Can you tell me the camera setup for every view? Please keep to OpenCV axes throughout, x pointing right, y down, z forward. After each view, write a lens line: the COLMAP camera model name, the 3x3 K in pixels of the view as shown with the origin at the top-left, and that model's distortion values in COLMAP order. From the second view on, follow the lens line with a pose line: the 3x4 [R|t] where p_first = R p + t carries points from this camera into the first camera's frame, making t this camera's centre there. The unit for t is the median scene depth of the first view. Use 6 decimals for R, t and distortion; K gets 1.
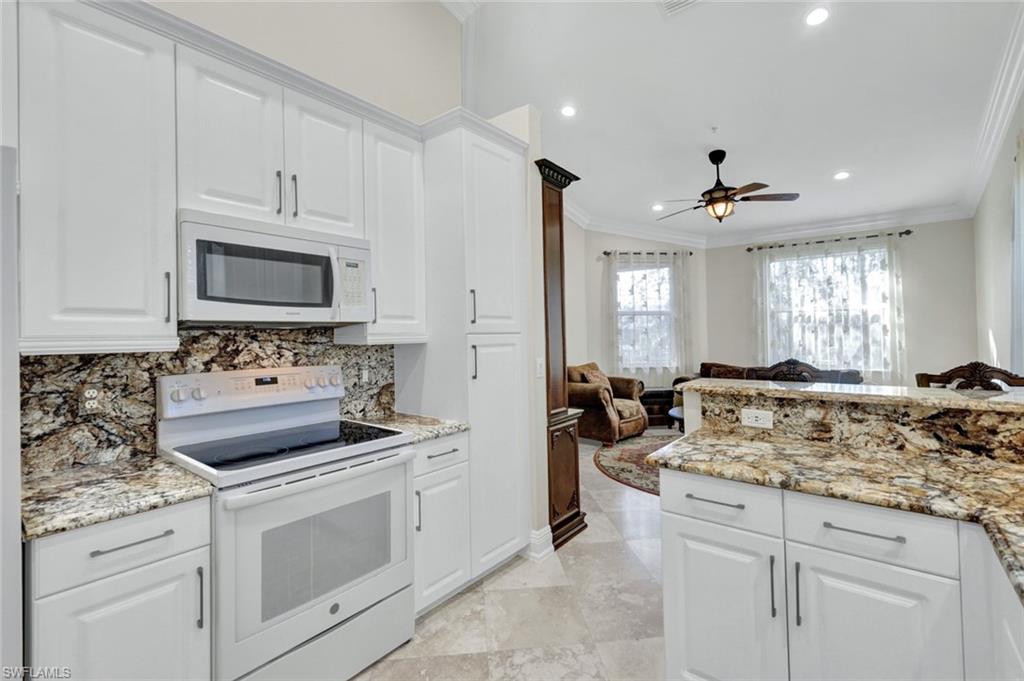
lens RADIAL K [[453.9, 0, 511.4], [0, 453.9, 339.0], [0, 0, 1]] dist [0.003536, -0.000418]
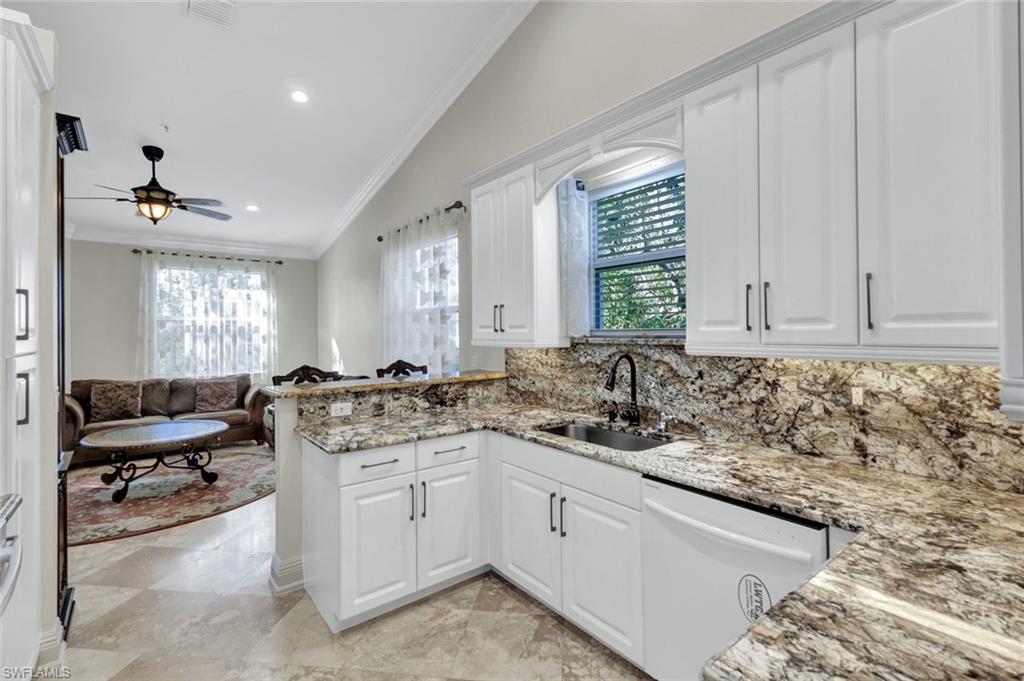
lens RADIAL K [[453.9, 0, 512.0], [0, 453.9, 350.4], [0, 0, 1]] dist [0.003536, -0.000418]
pose [[0.247495, -0.031916, 0.968363, -0.493390], [0.021118, 0.999398, 0.027541, -0.021302], [-0.968659, 0.013633, 0.248020, 0.132116]]
